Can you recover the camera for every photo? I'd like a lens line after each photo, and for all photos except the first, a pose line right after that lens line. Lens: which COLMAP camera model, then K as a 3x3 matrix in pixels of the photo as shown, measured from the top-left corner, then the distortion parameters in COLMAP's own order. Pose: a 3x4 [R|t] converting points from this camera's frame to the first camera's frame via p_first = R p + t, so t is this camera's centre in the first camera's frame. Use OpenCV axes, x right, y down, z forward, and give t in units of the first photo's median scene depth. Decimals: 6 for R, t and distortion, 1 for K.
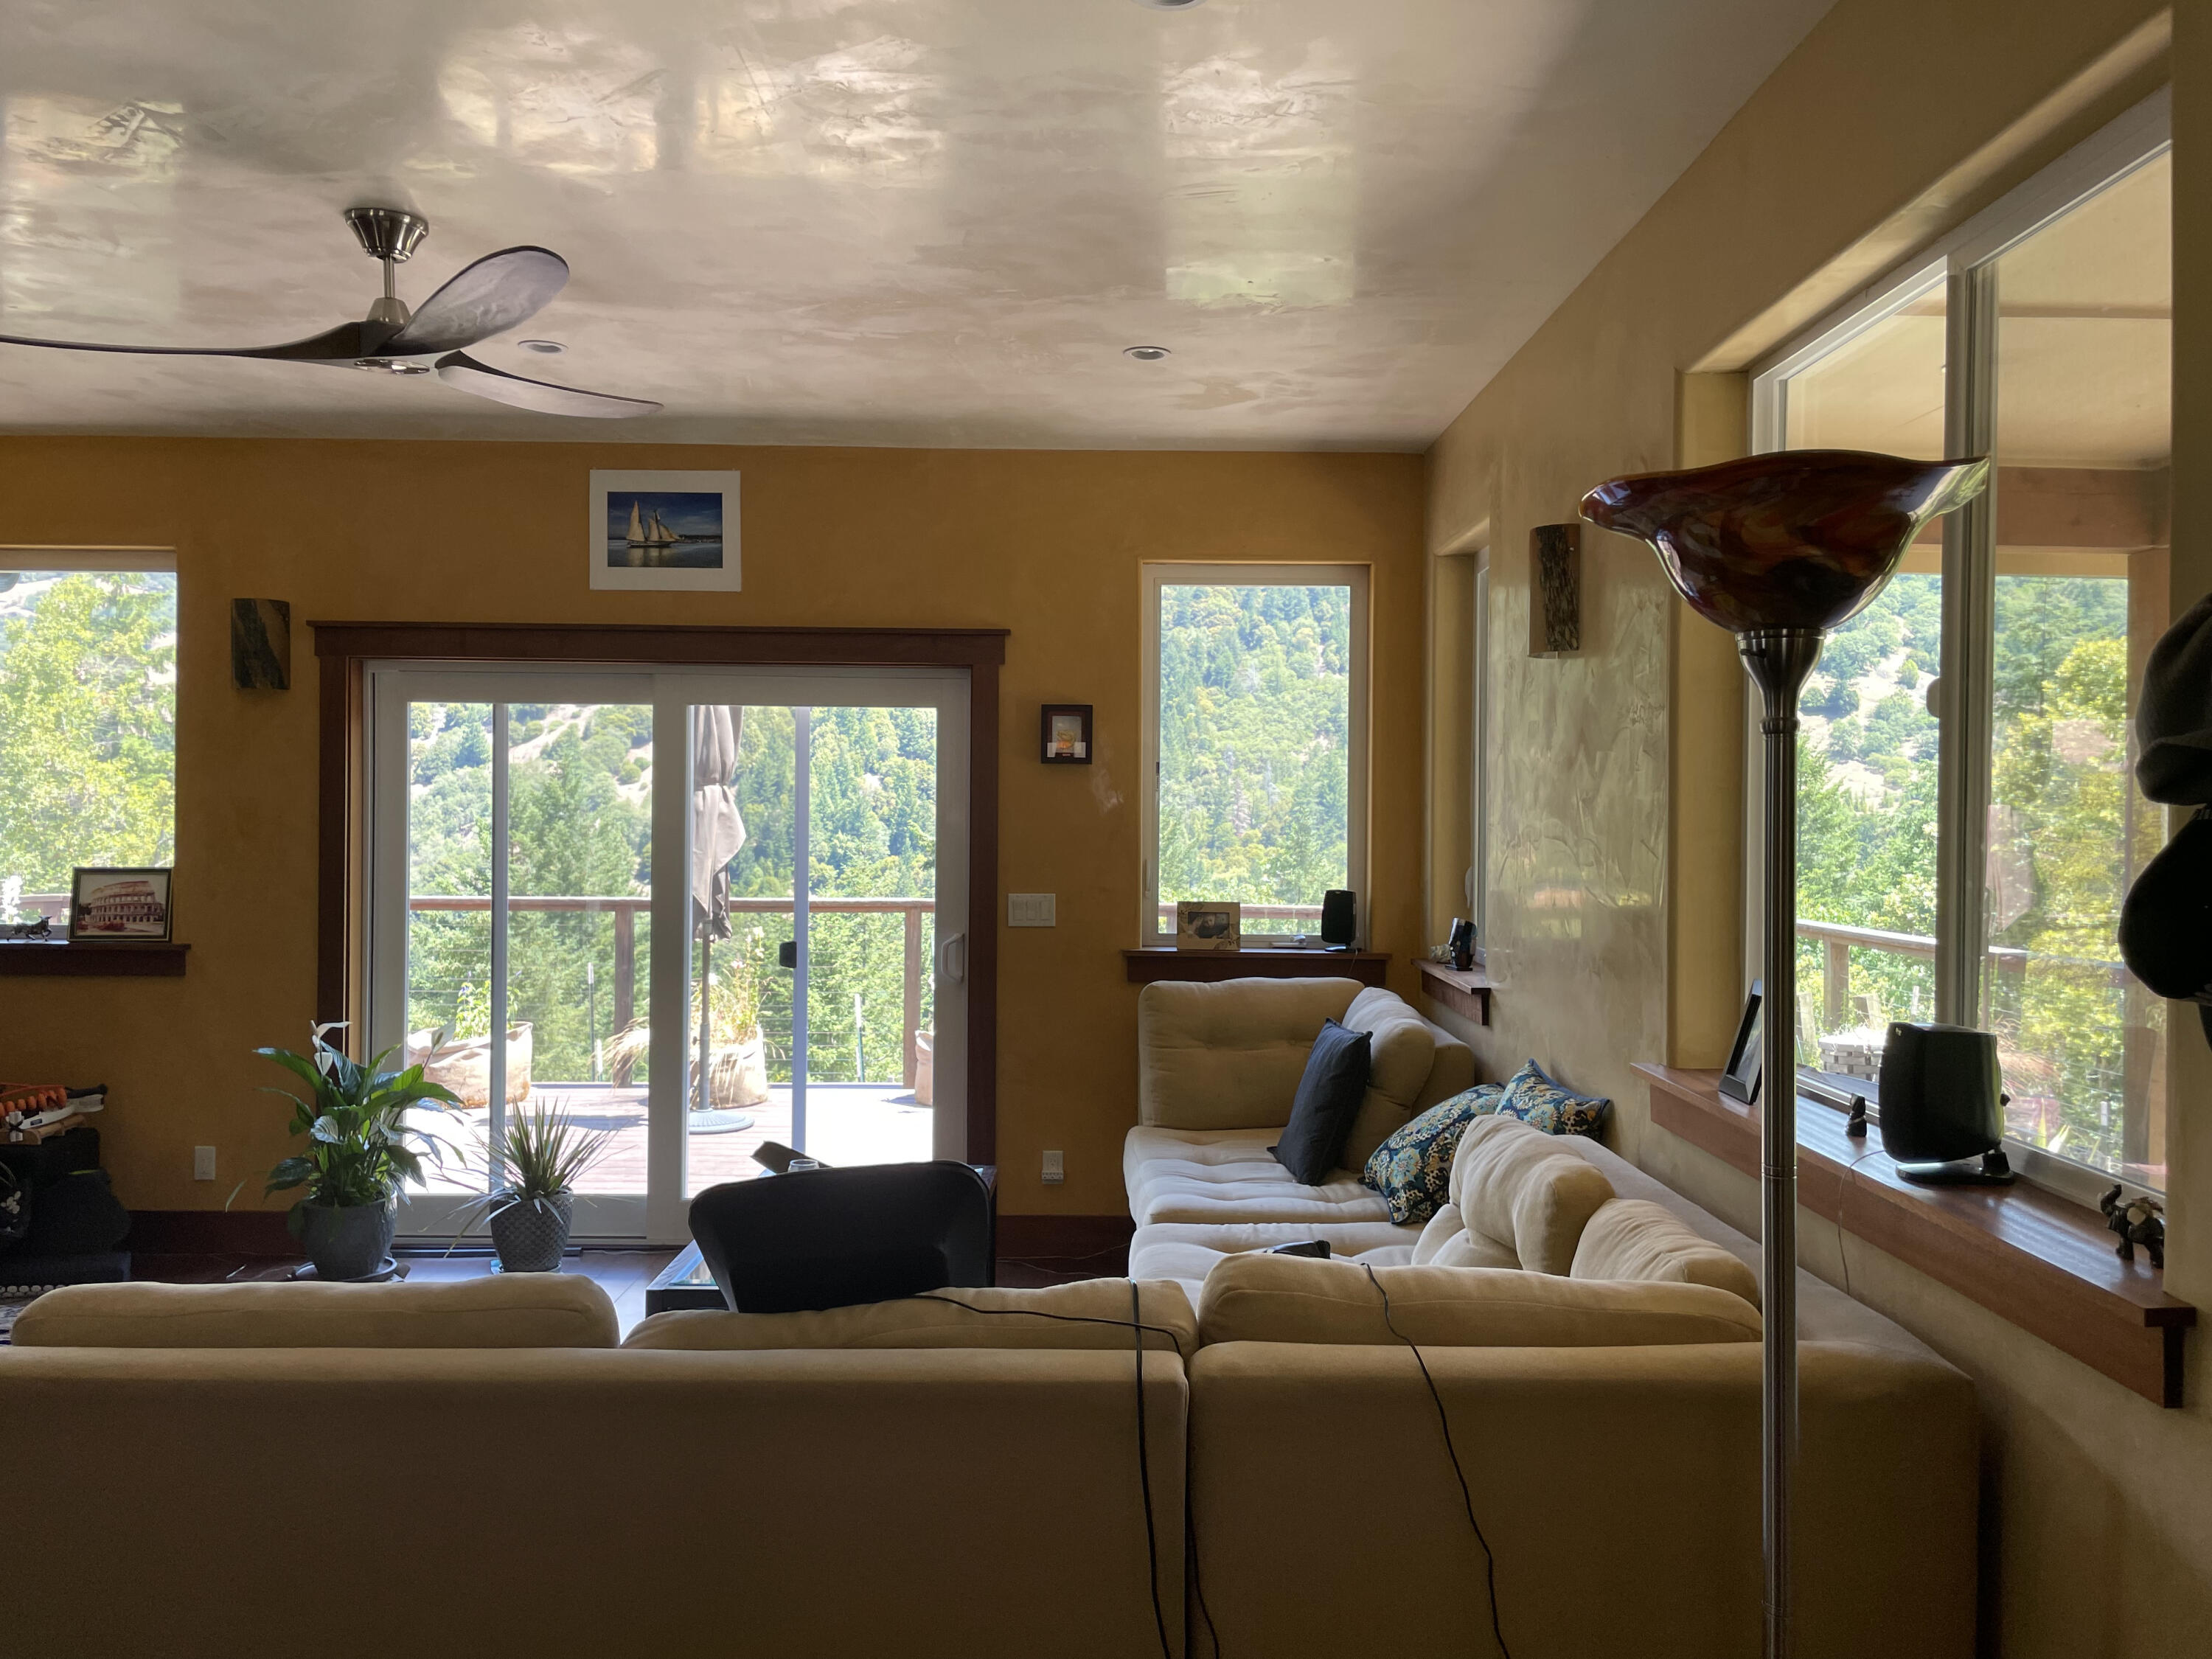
lens RADIAL K [[1660.7, 0, 1095.5], [0, 1660.7, 812.5], [0, 0, 1]] dist [0.102957, -0.135503]
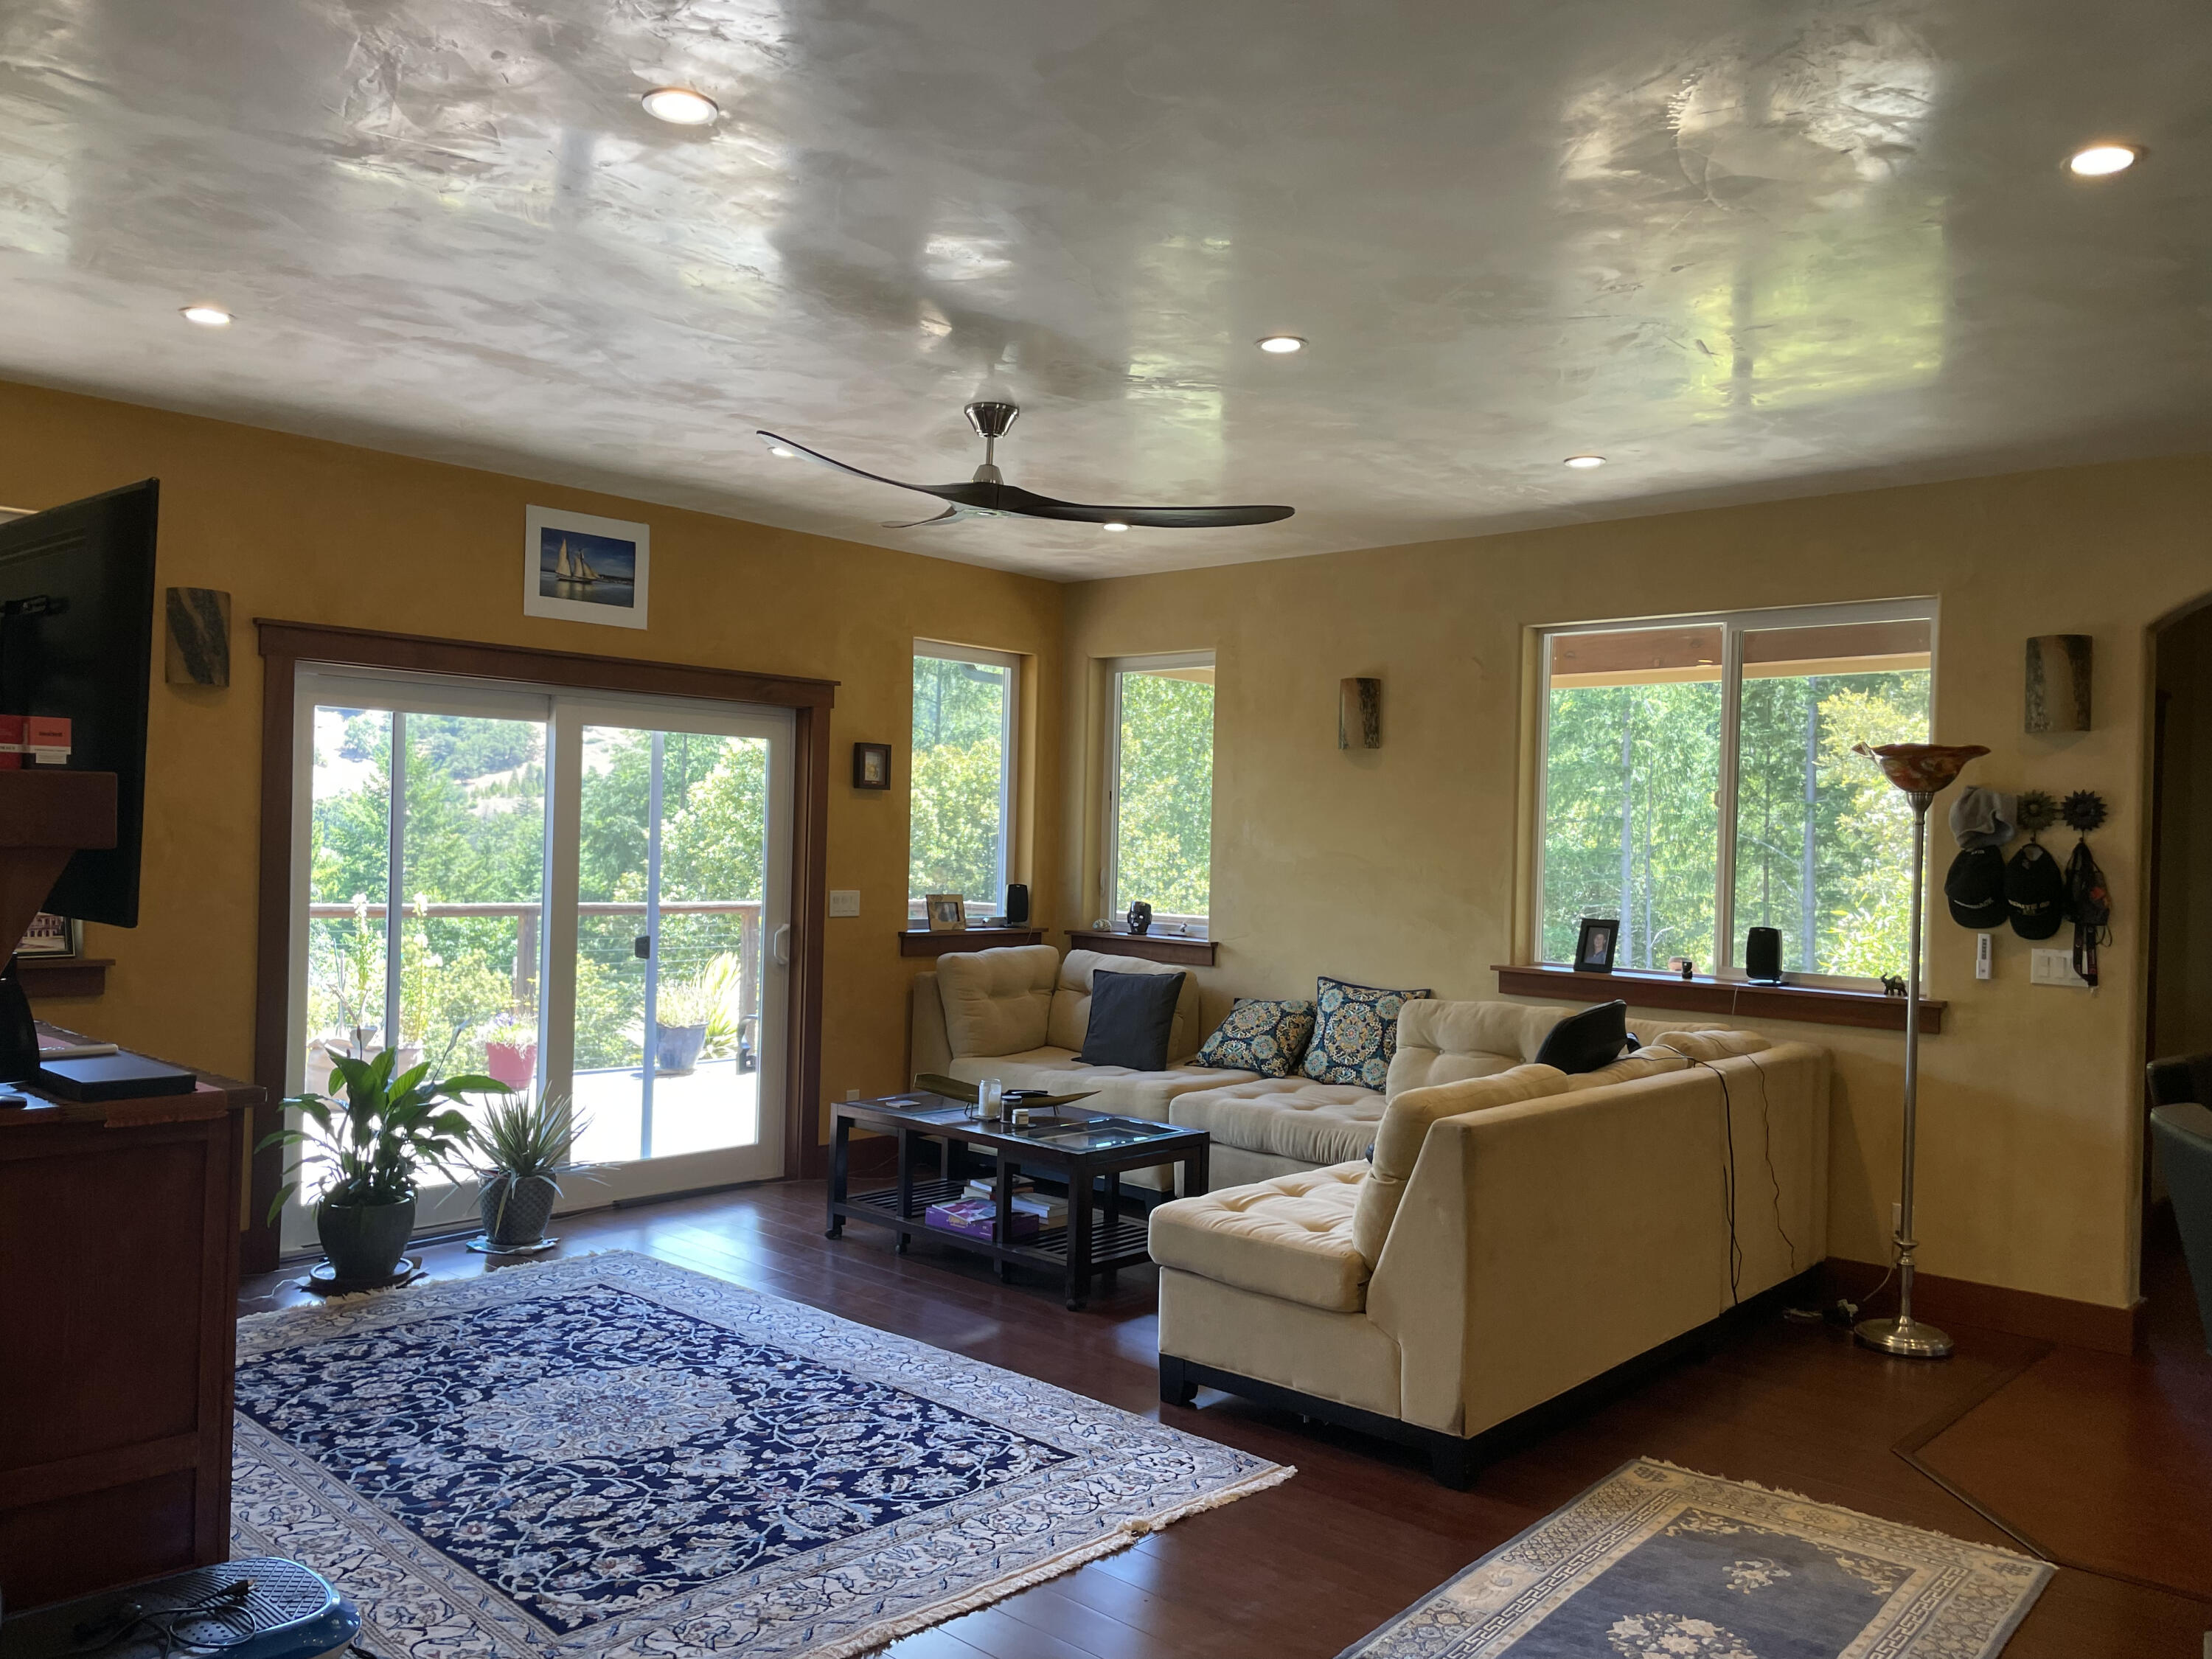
lens RADIAL K [[1638.8, 0, 1106.0], [0, 1638.8, 829.5], [0, 0, 1]] dist [0.070970, -0.118619]
pose [[0.674142, 0.011714, 0.738509, -0.835850], [-0.019608, 0.999806, 0.002039, -0.004277], [-0.738342, -0.015855, 0.674241, 0.004747]]
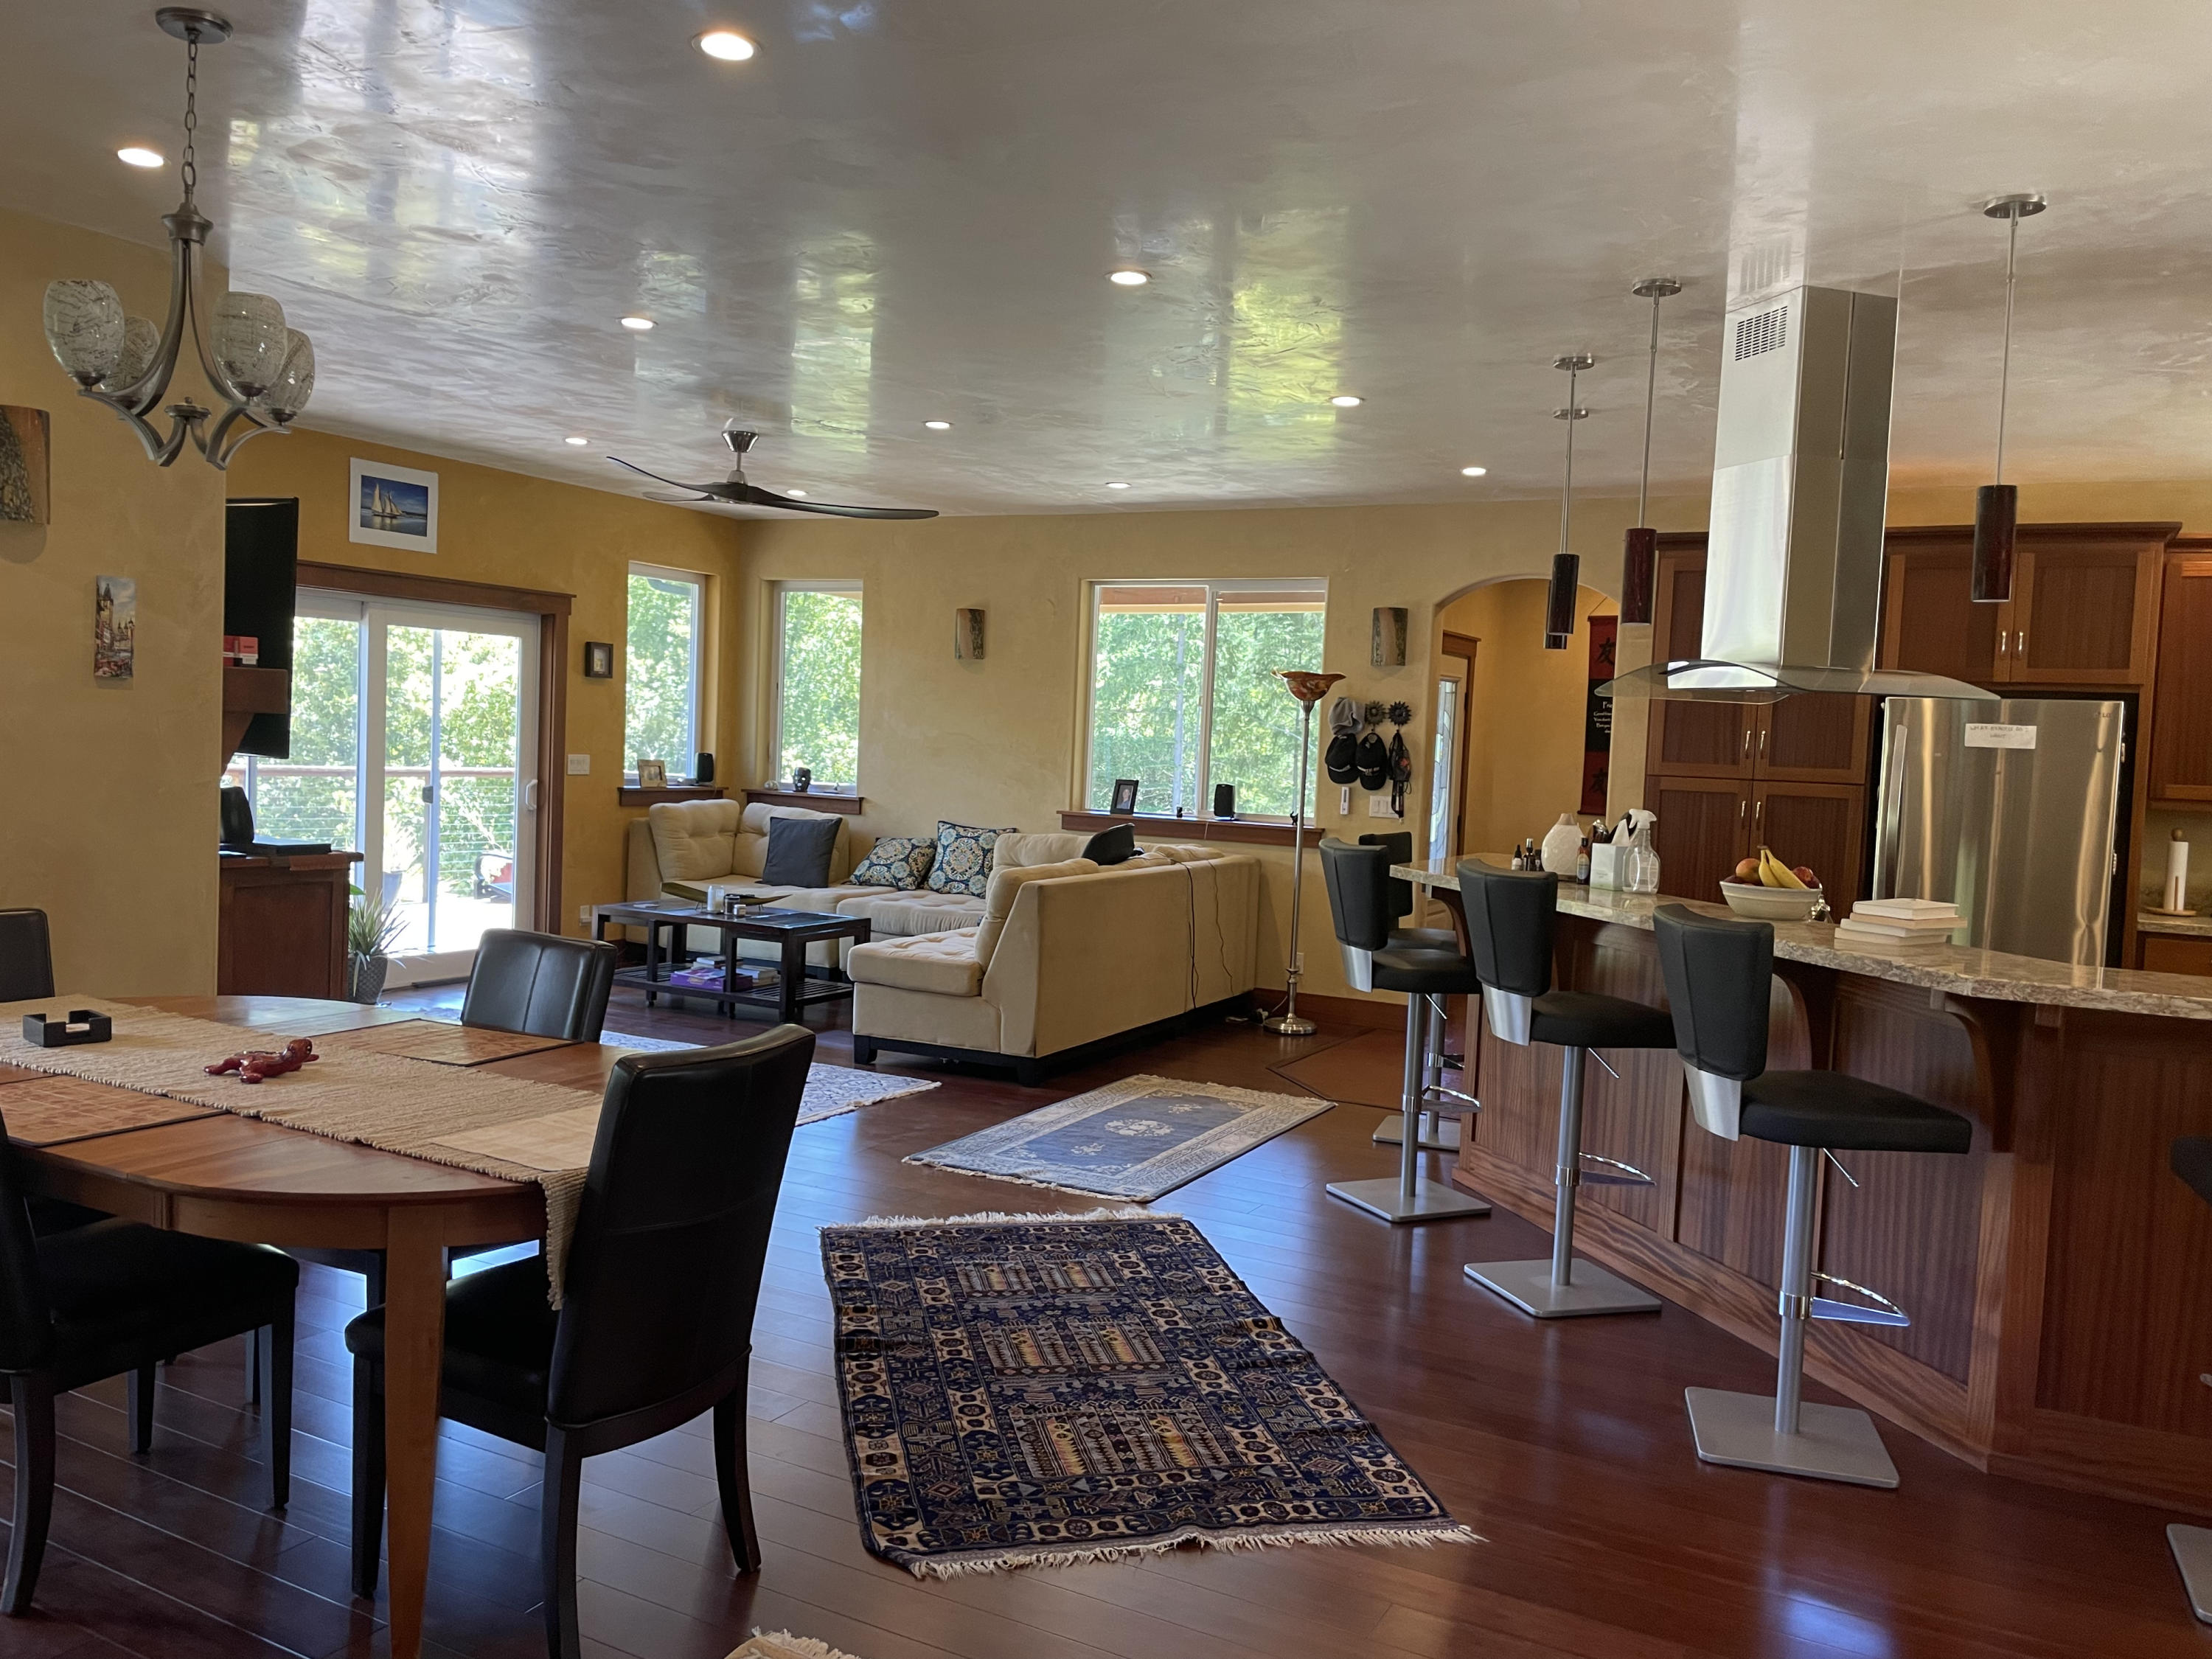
lens RADIAL K [[1677.8, 0, 1112.9], [0, 1677.8, 843.6], [0, 0, 1]] dist [0.095130, -0.126564]
pose [[0.461744, -0.045517, 0.885845, -1.308557], [-0.038077, 0.996745, 0.071063, -0.003703], [-0.886196, -0.066543, 0.458507, -0.265011]]
